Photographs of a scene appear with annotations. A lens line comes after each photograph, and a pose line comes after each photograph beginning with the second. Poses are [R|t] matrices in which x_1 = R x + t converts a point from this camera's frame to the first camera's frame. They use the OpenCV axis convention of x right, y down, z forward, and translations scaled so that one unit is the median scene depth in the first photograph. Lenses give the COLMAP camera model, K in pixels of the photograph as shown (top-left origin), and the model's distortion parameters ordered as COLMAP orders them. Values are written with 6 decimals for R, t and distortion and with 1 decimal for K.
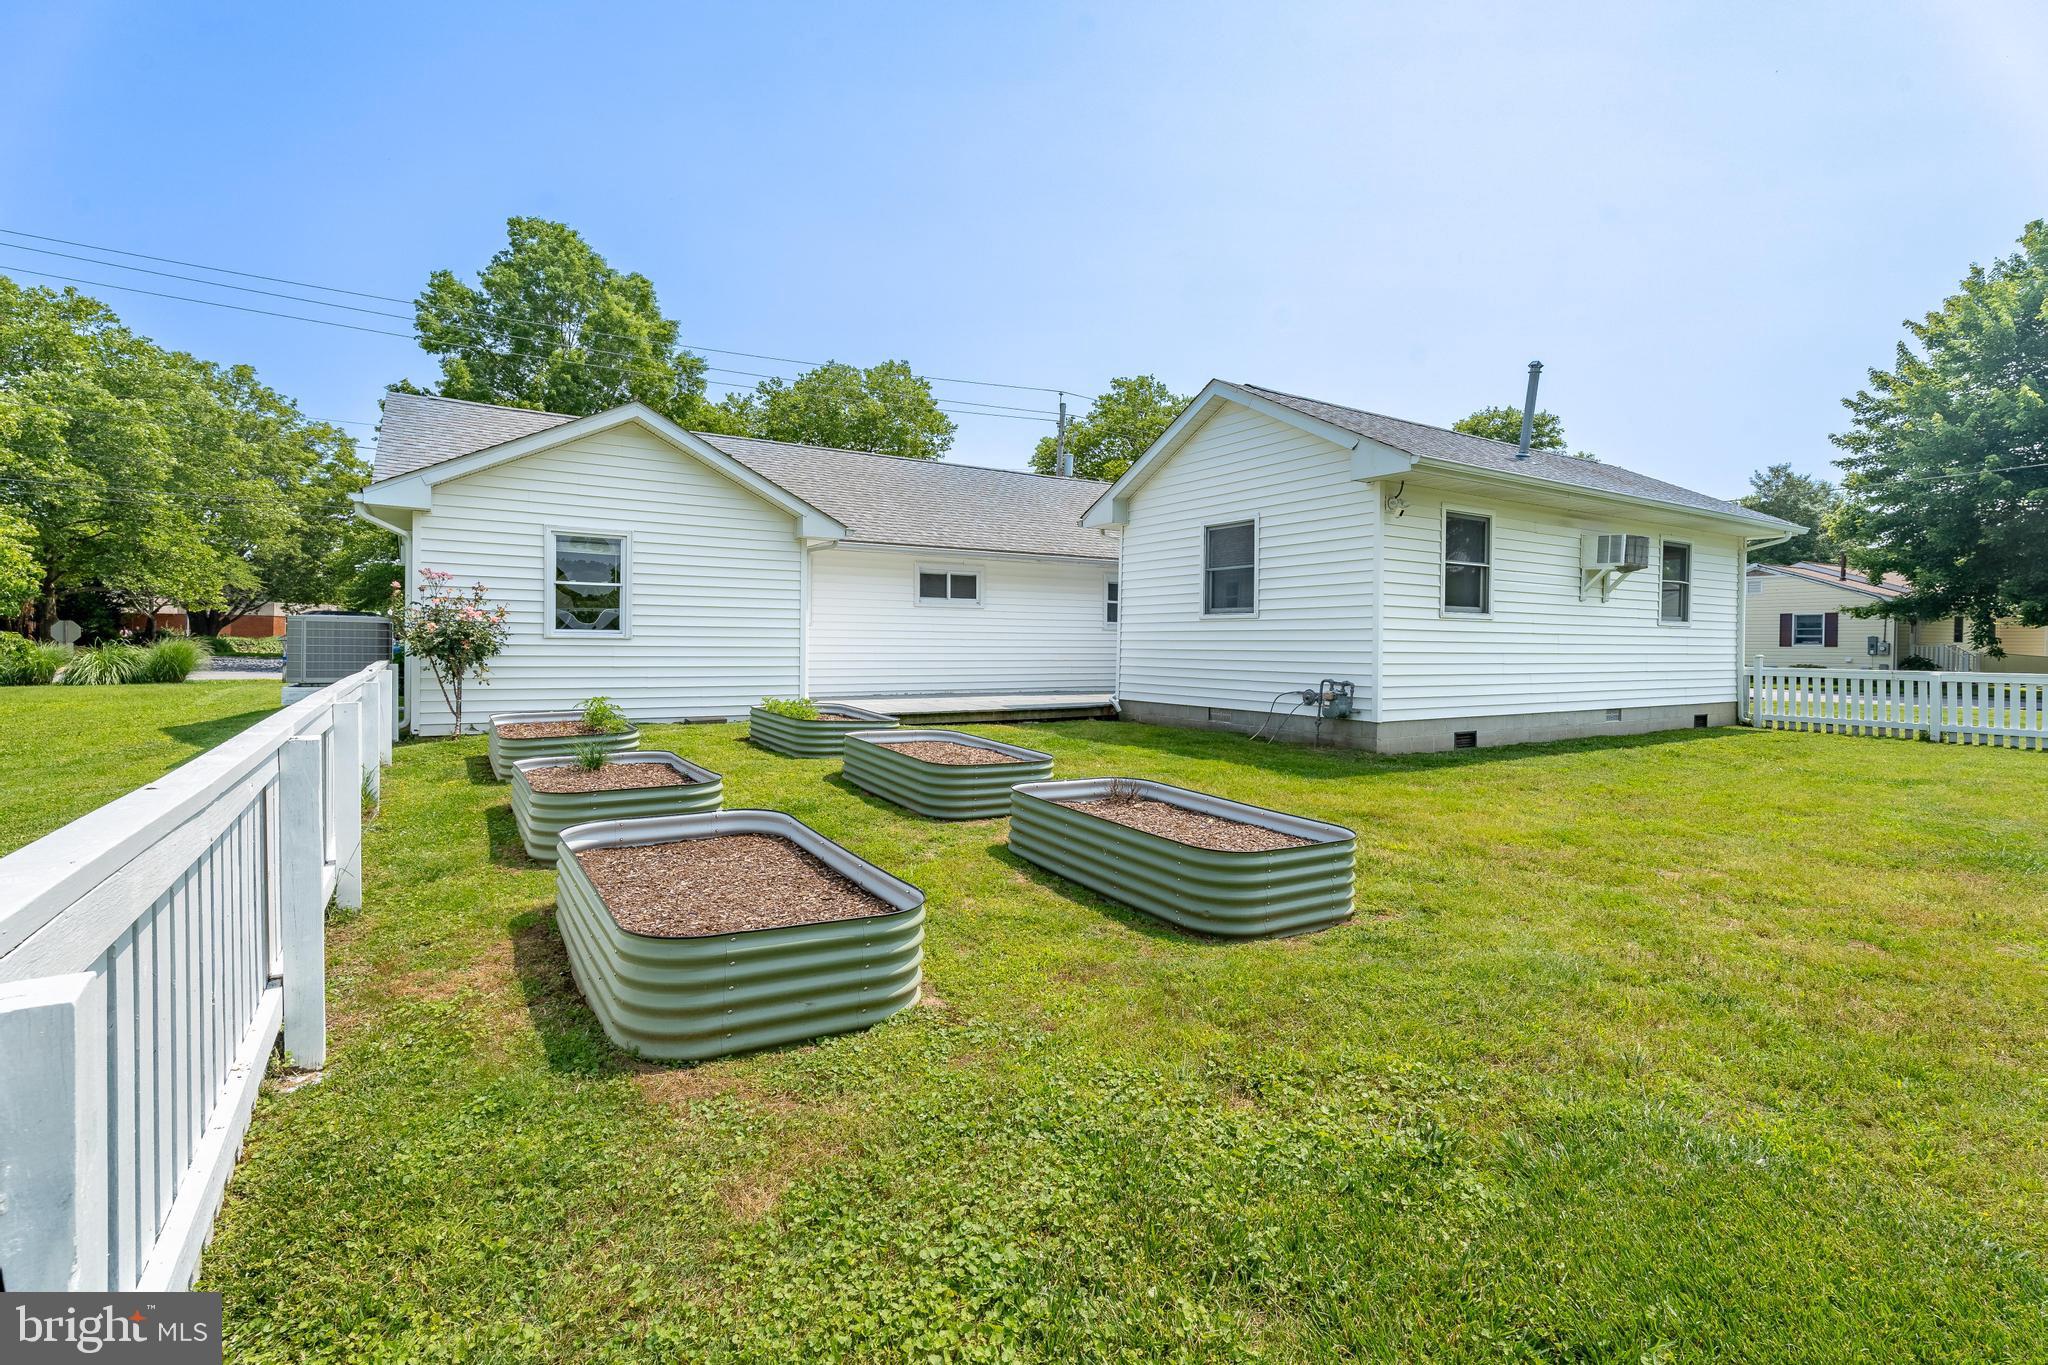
lens RADIAL K [[927.5, 0, 986.3], [0, 927.5, 669.4], [0, 0, 1]] dist [0.004449, -0.000275]
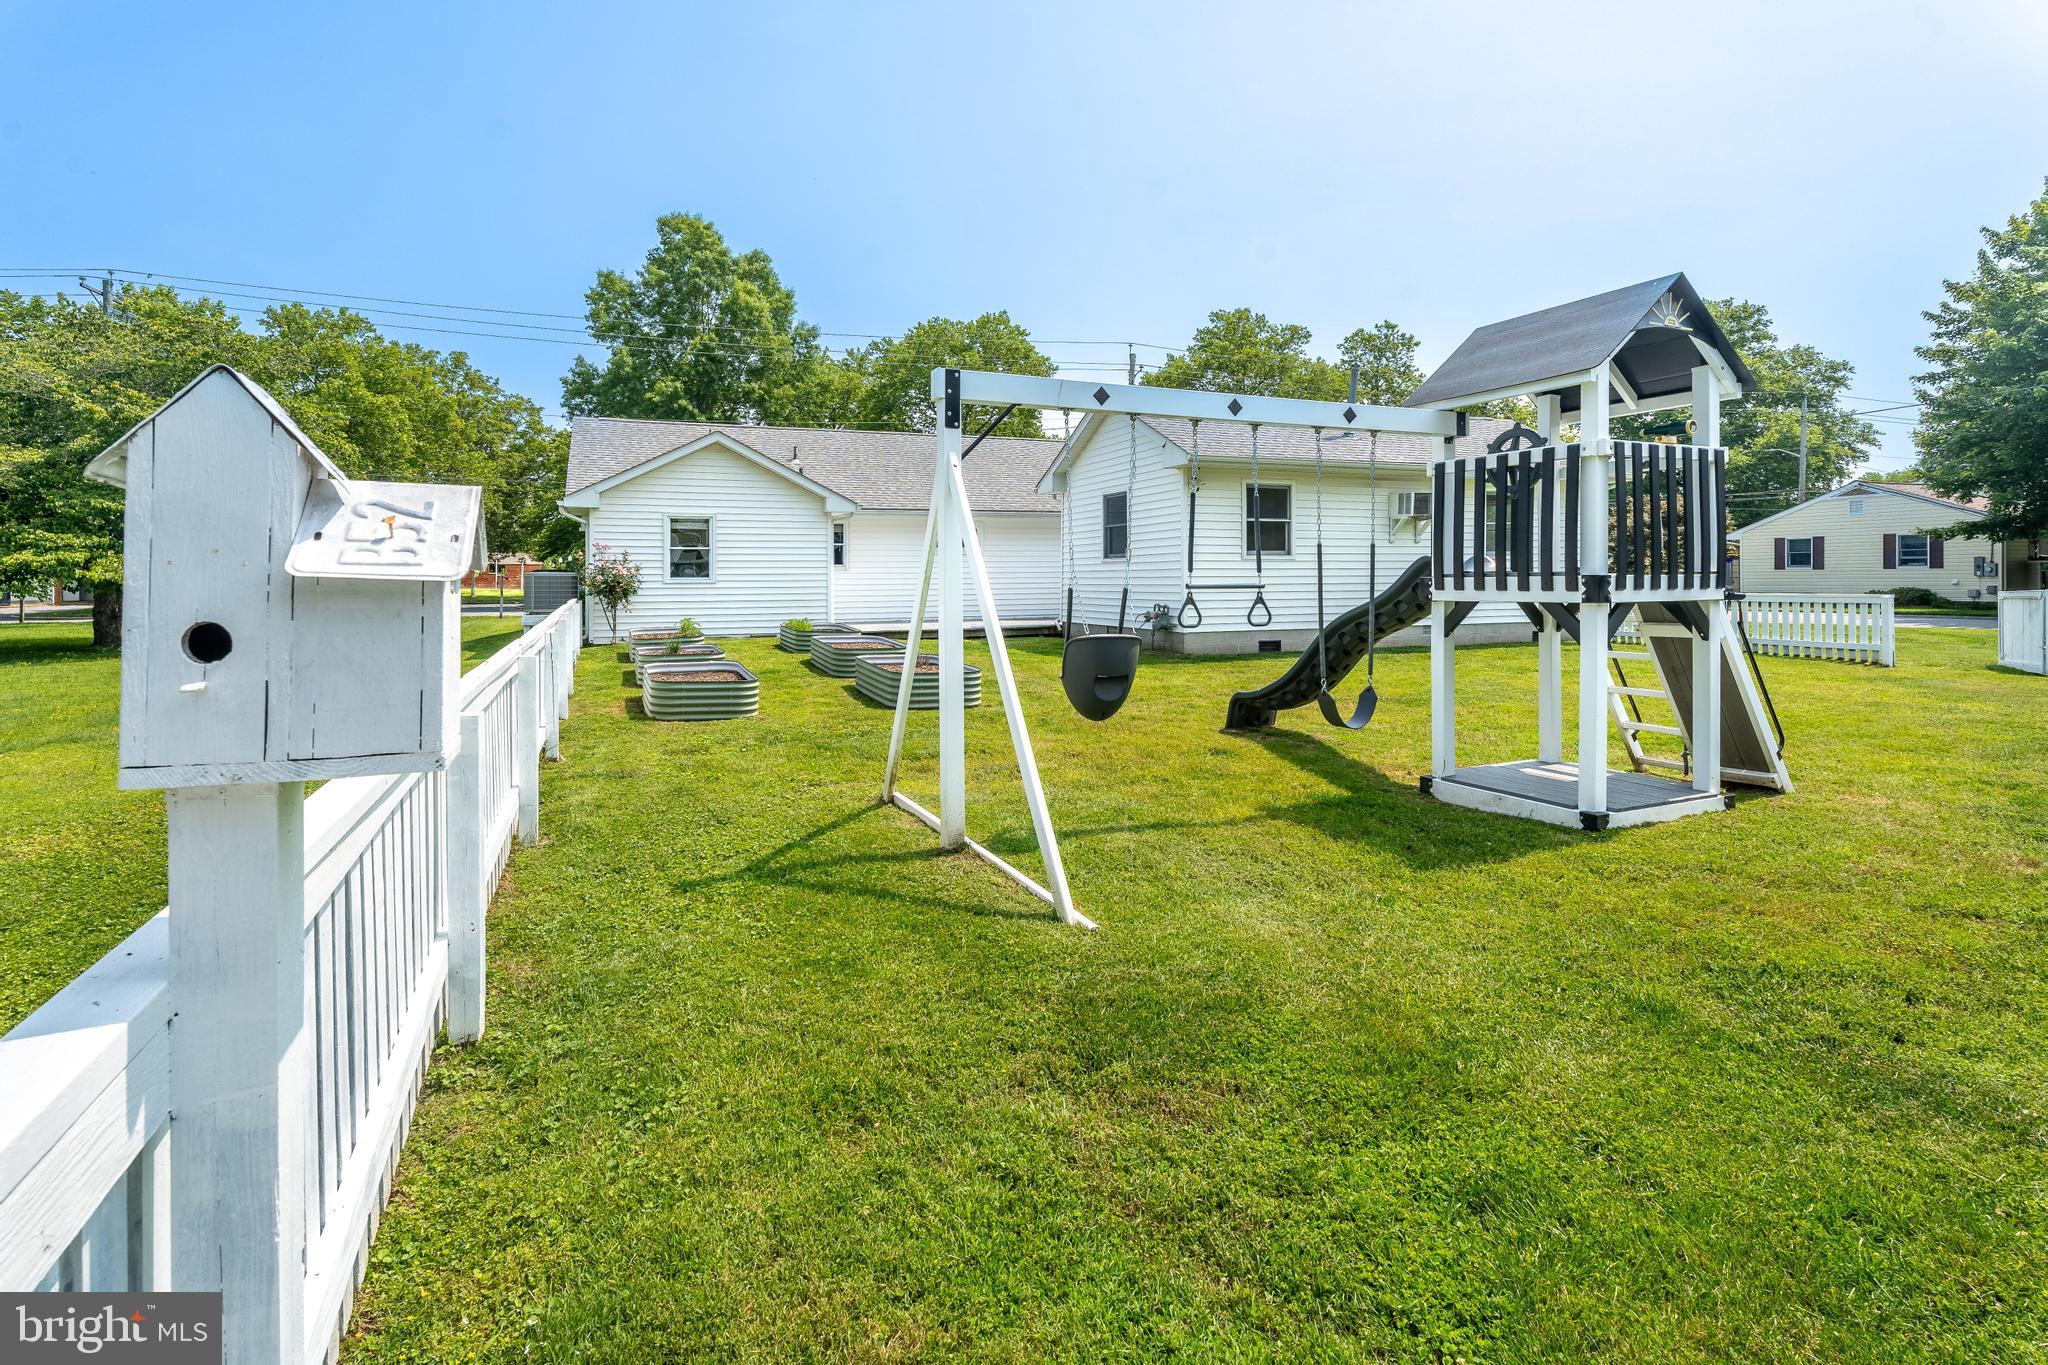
lens RADIAL K [[1022.7, 0, 938.7], [0, 1022.7, 609.7], [0, 0, 1]] dist [-0.002617, -0.000508]
pose [[0.975091, -0.009477, -0.221604, 0.245917], [0.010432, 0.999941, 0.003142, 0.006996], [0.221561, -0.005376, 0.975132, -0.400296]]
